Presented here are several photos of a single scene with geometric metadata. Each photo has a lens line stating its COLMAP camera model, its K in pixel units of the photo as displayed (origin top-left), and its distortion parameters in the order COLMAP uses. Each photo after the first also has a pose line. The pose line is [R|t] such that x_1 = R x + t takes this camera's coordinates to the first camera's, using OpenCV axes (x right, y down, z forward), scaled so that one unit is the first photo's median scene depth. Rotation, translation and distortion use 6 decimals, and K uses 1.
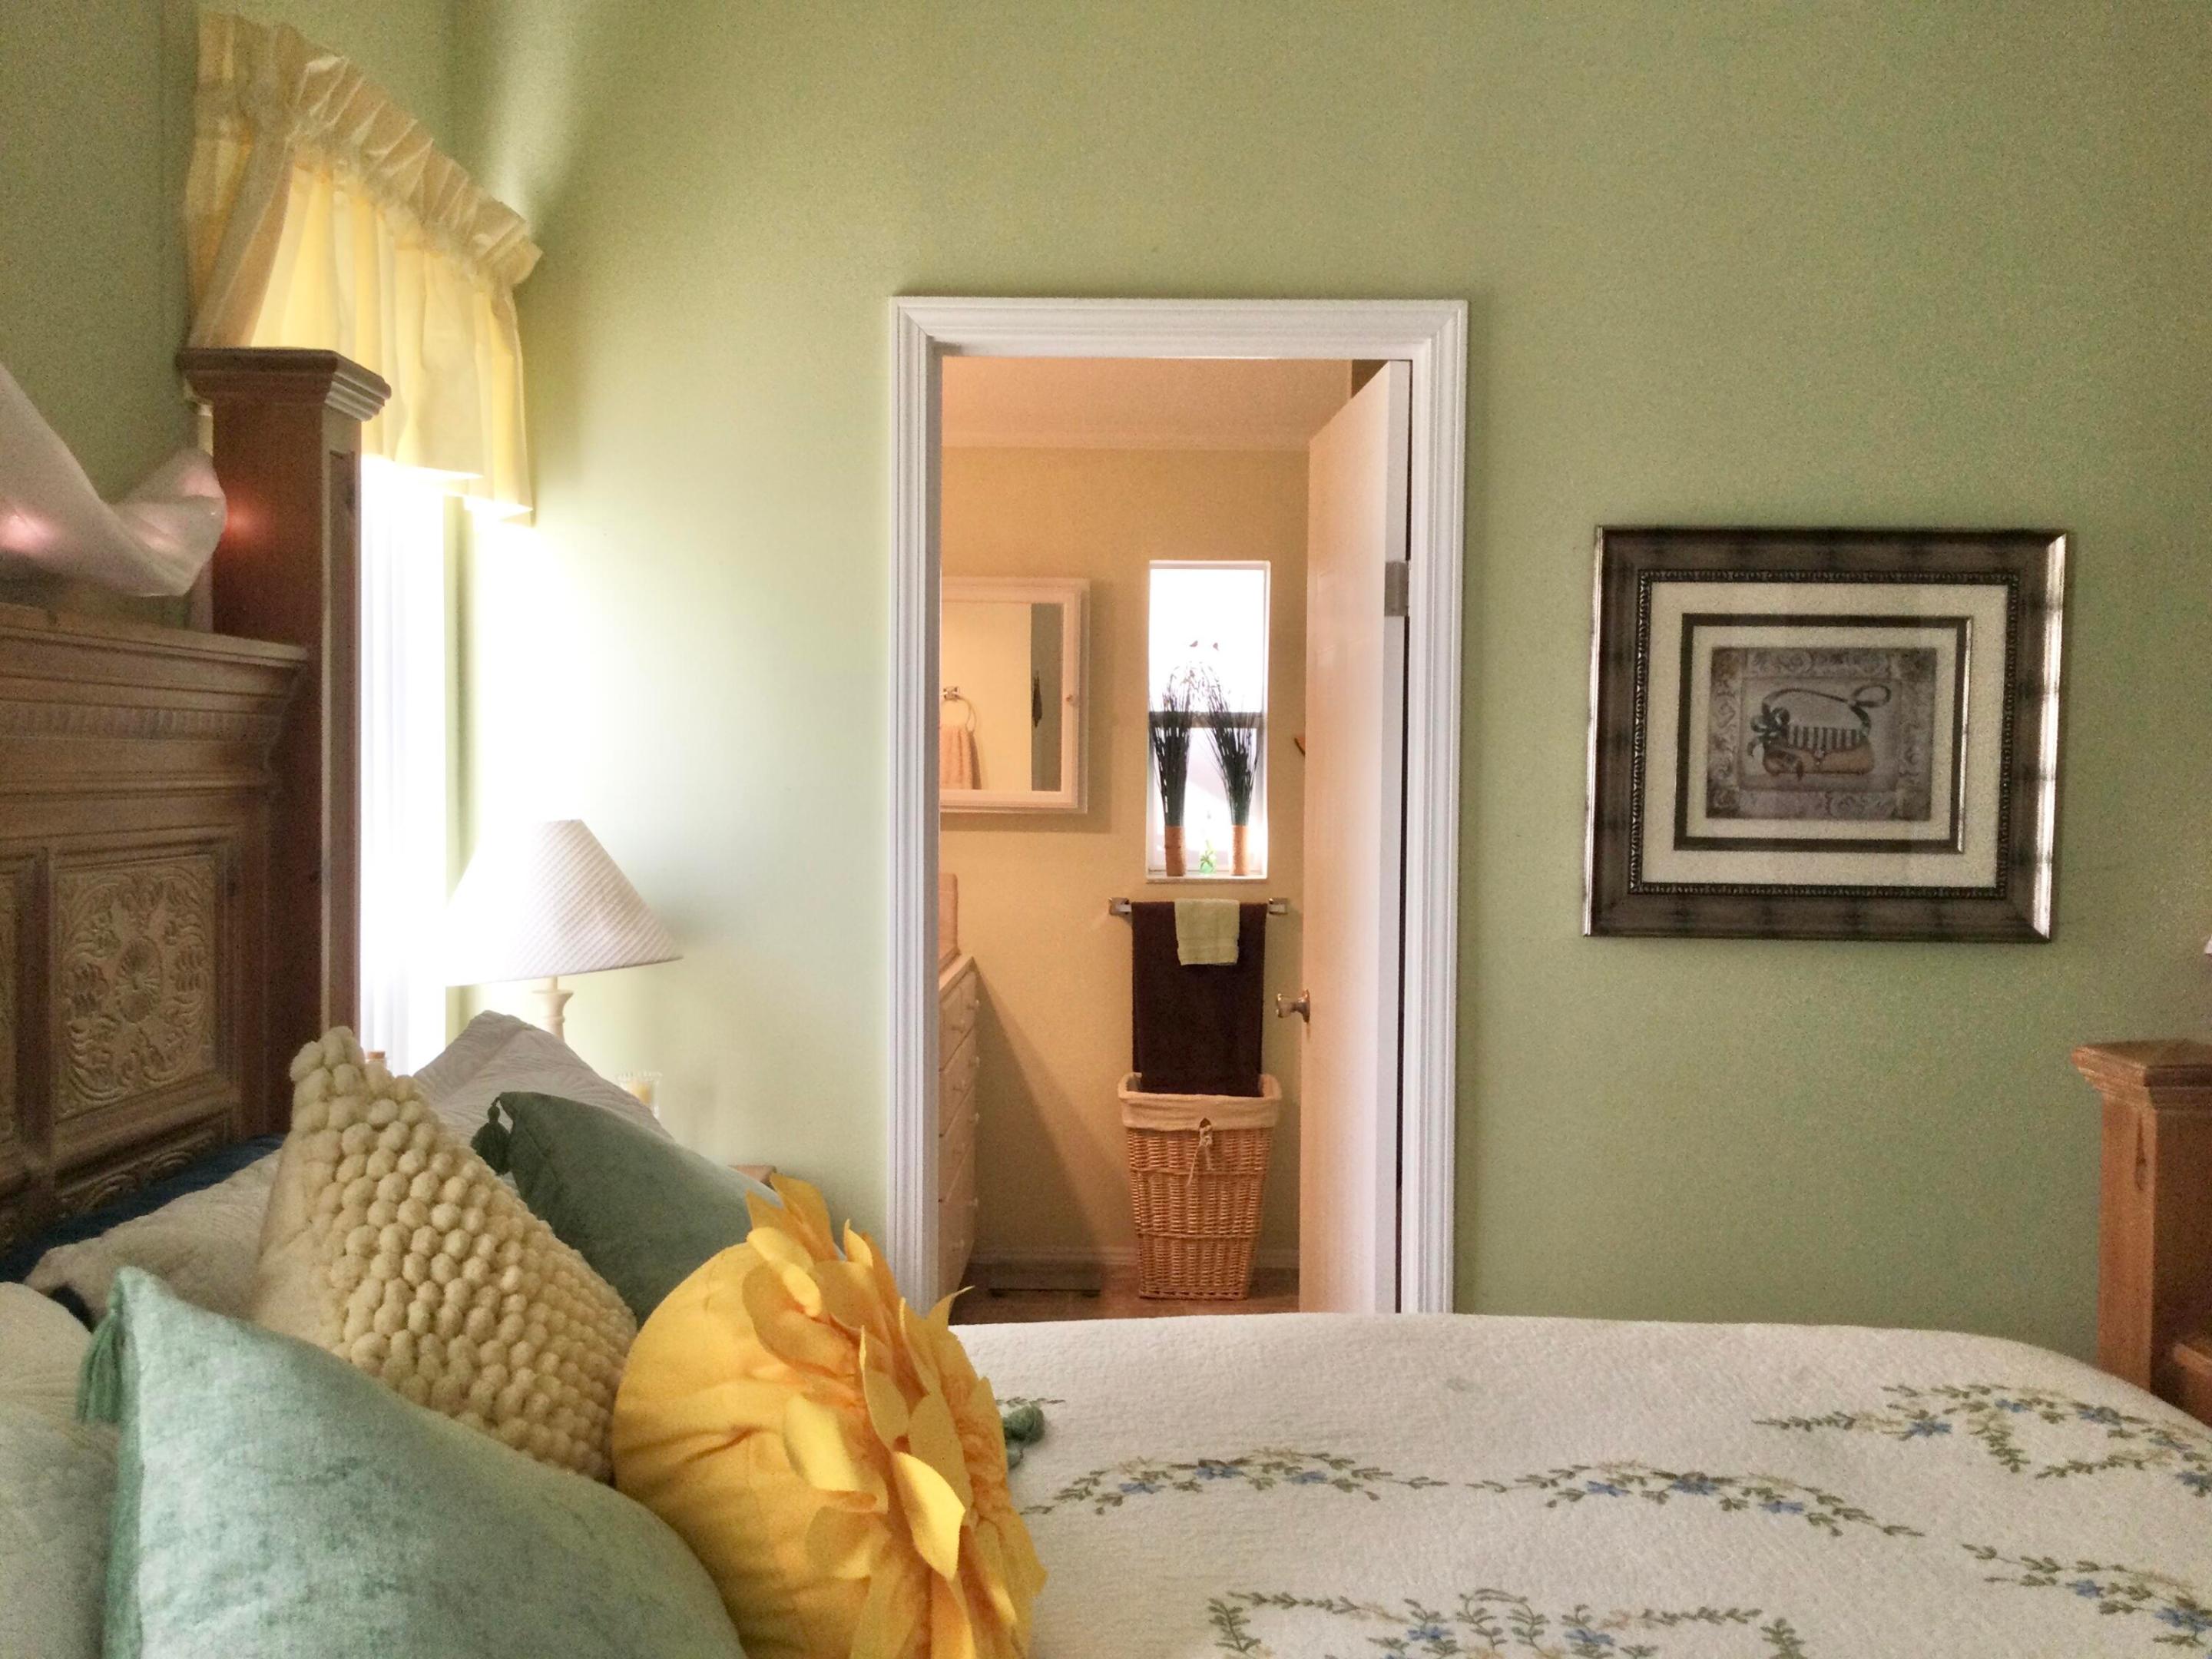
lens RADIAL K [[1984.7, 0, 1115.2], [0, 1984.7, 868.3], [0, 0, 1]] dist [0.129038, -0.278687]
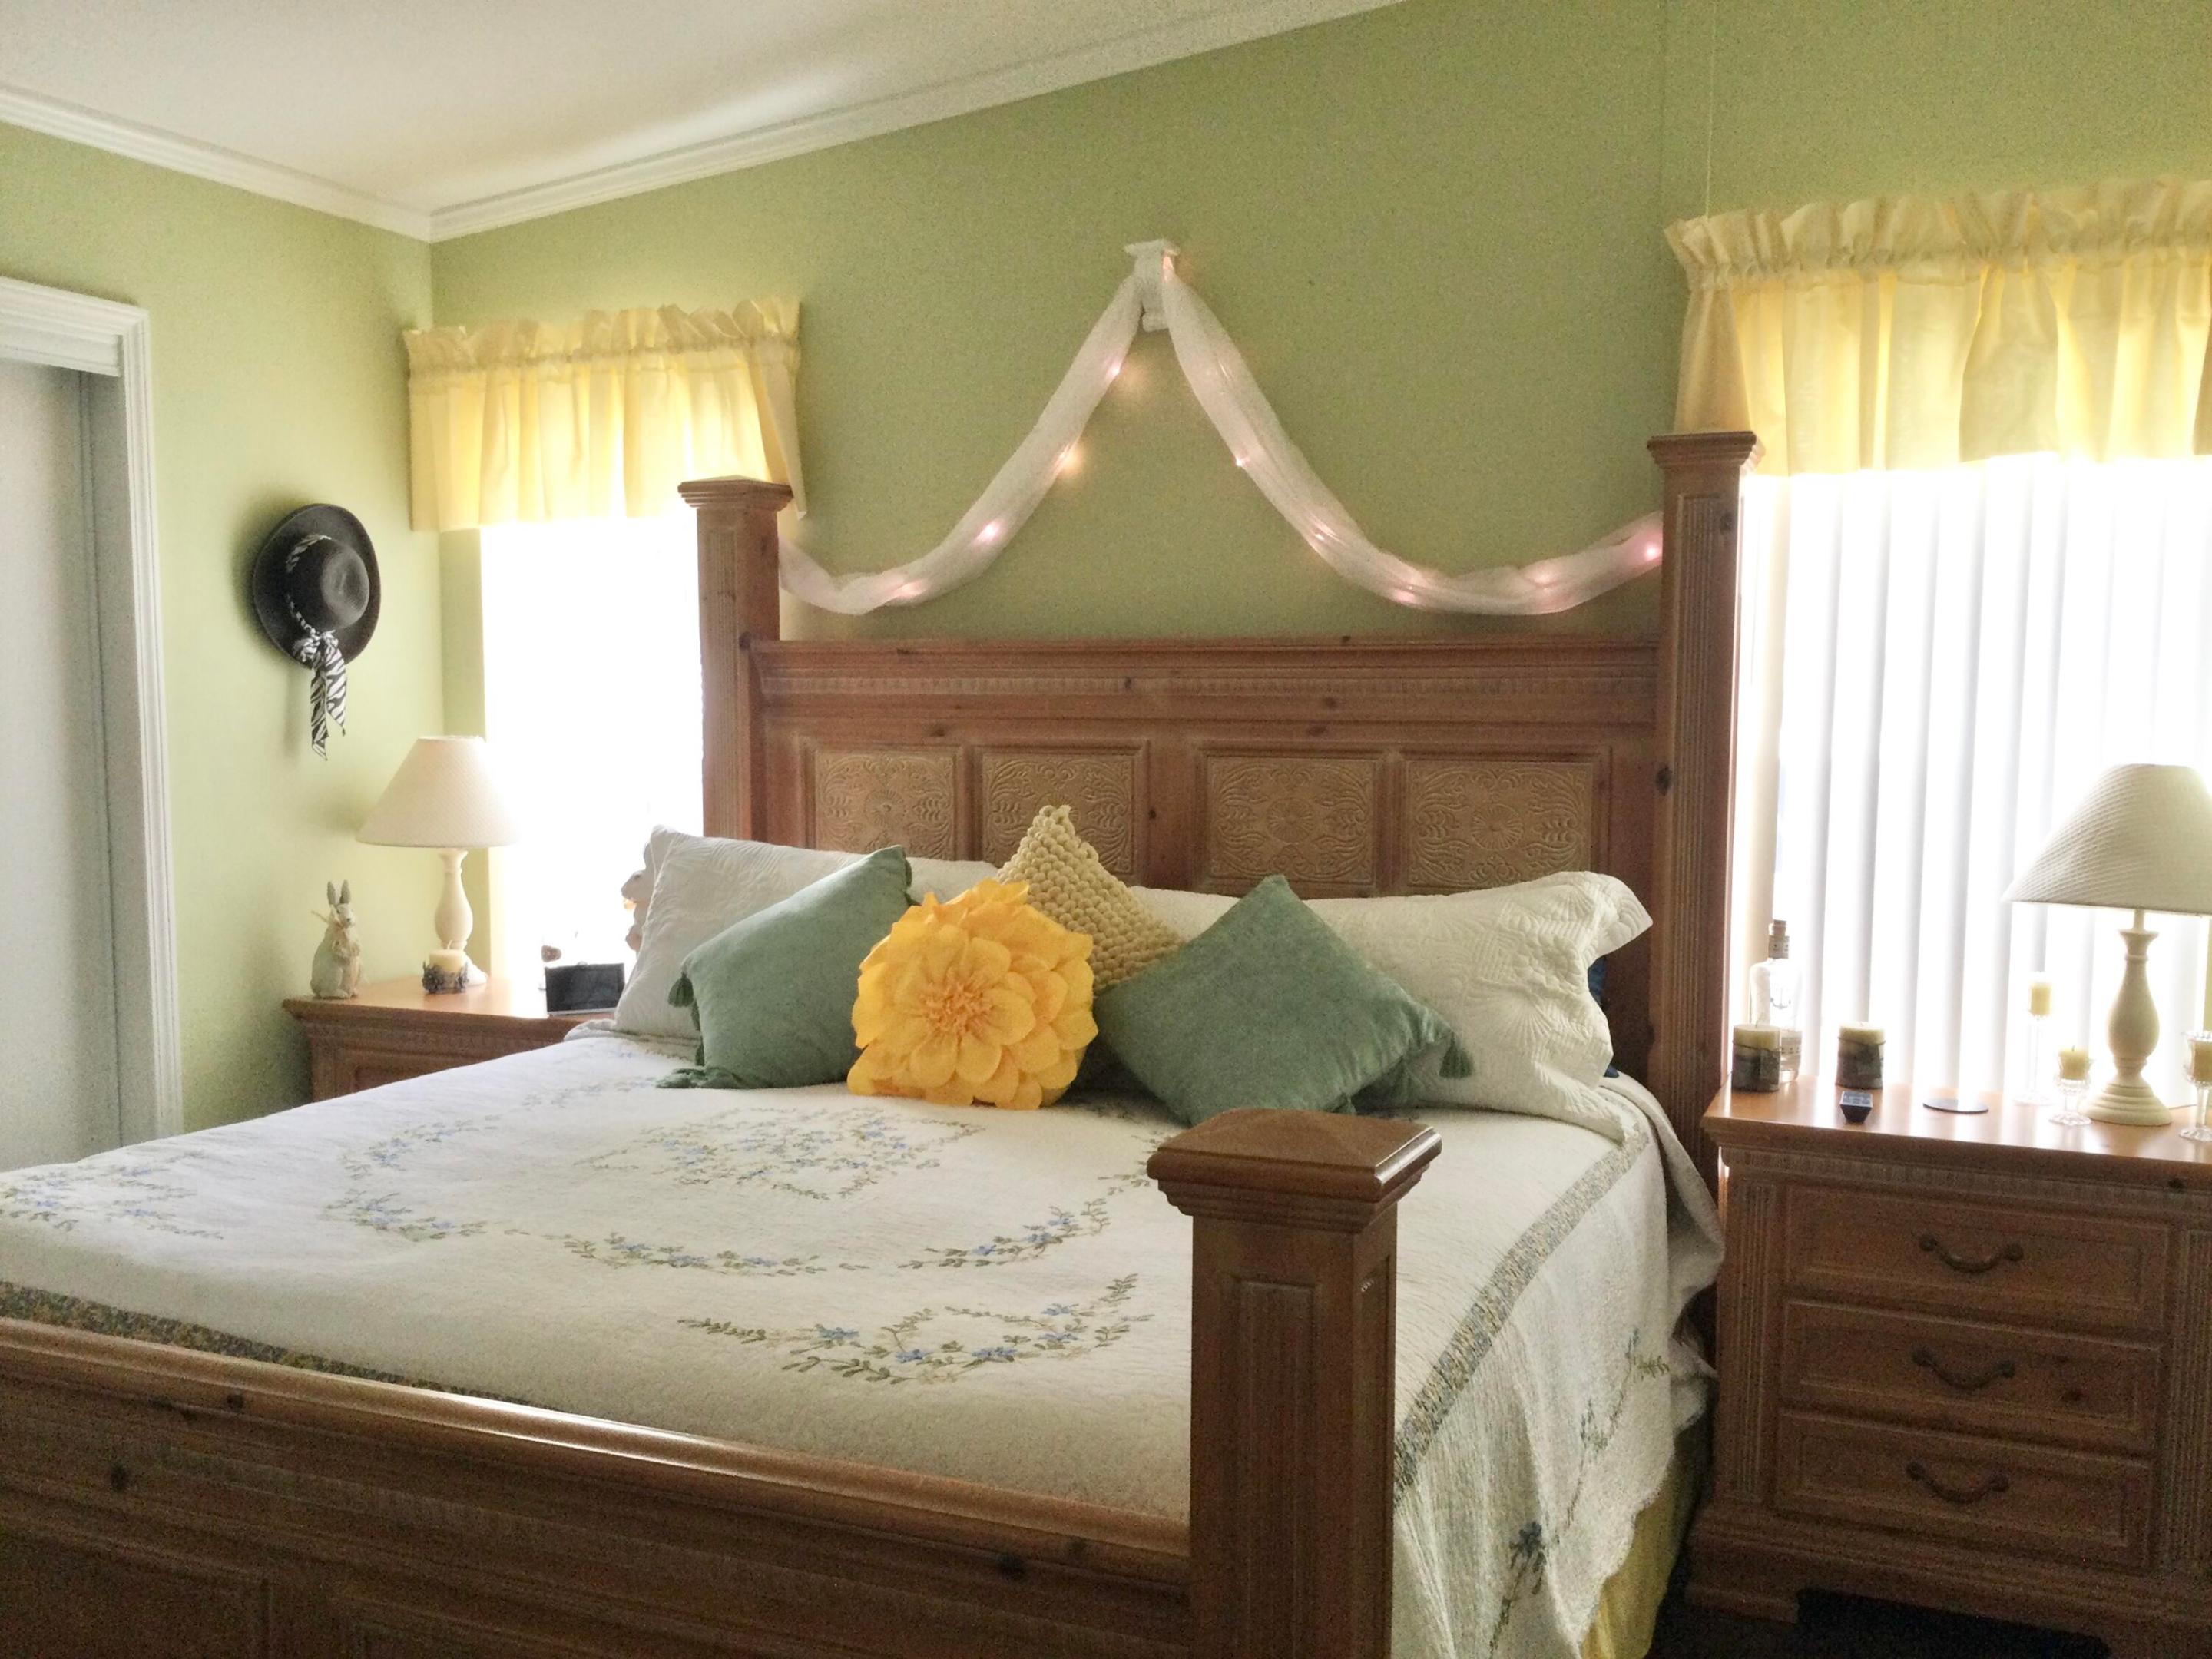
lens RADIAL K [[1984.7, 0, 1115.2], [0, 1984.7, 868.3], [0, 0, 1]] dist [0.129038, -0.278687]
pose [[-0.390619, 0.063382, -0.918368, 0.495798], [-0.056604, 0.994085, 0.092684, -0.020681], [0.918811, 0.088188, -0.384721, 0.518551]]
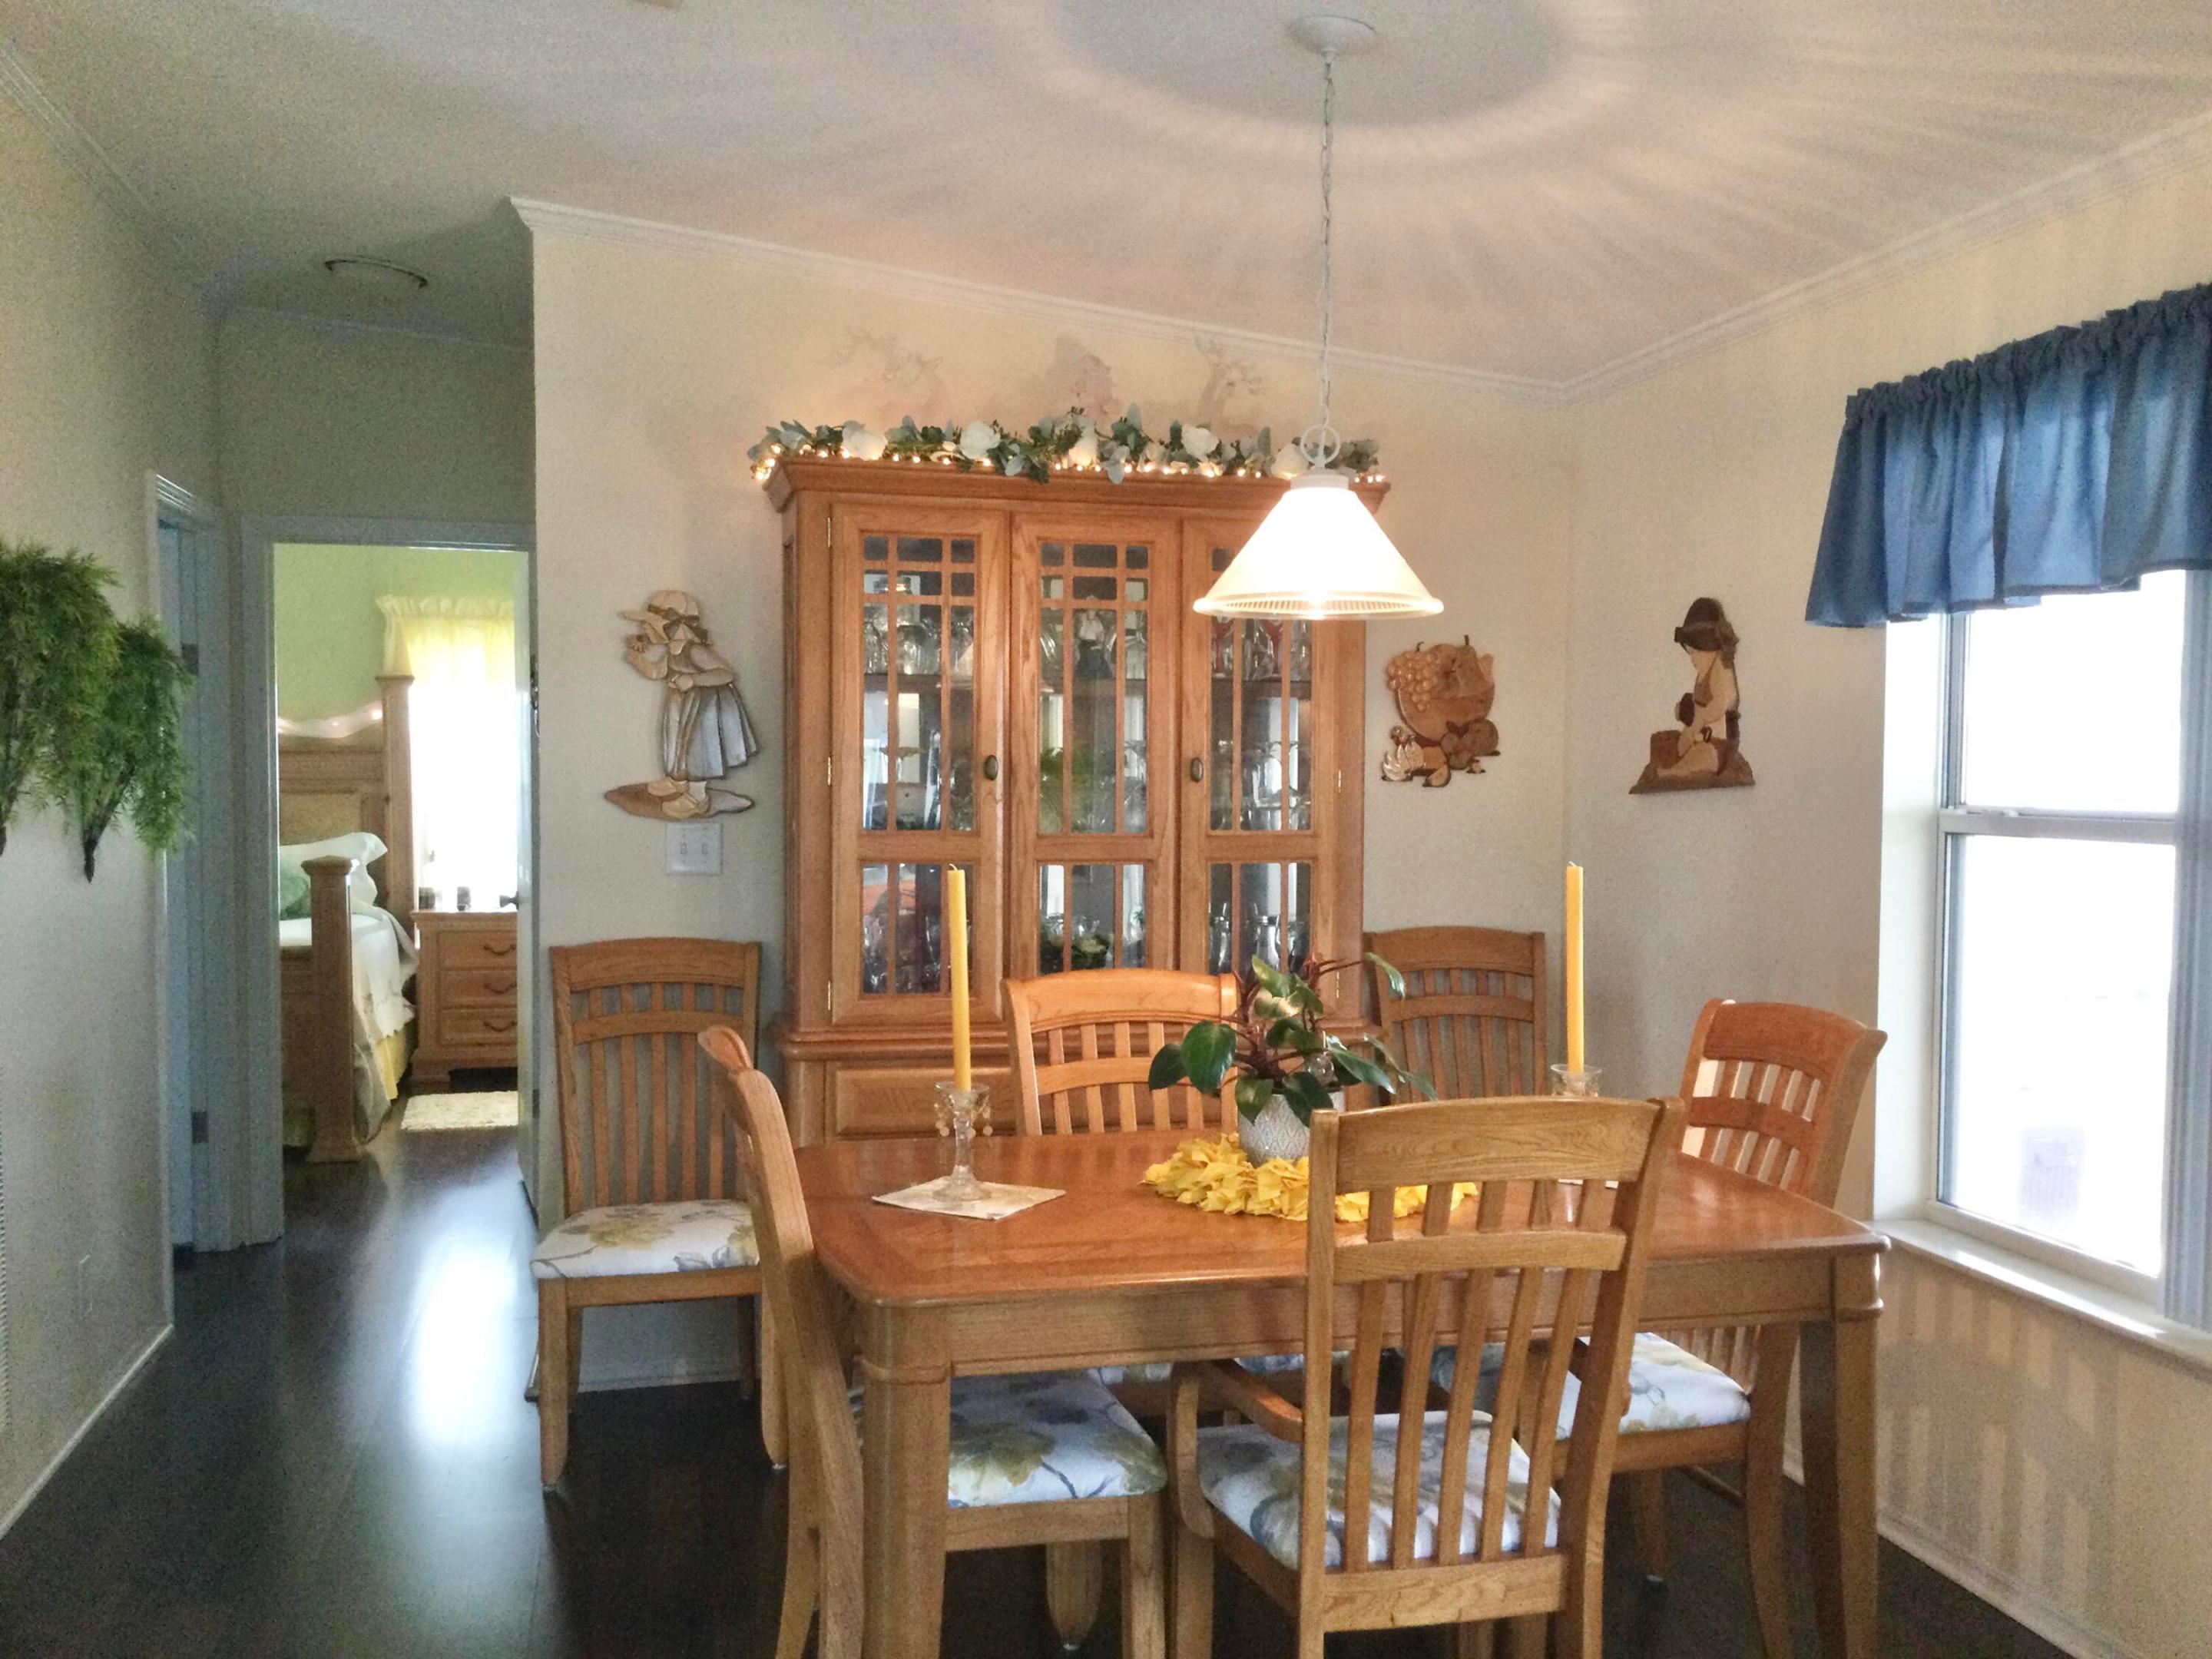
lens RADIAL K [[1969.6, 0, 1111.0], [0, 1969.6, 867.4], [0, 0, 1]] dist [0.111797, -0.205196]
pose [[0.246351, 0.043076, -0.968223, 1.707835], [-0.048204, 0.998320, 0.032150, -0.027049], [0.967981, 0.038752, 0.248013, 0.615510]]
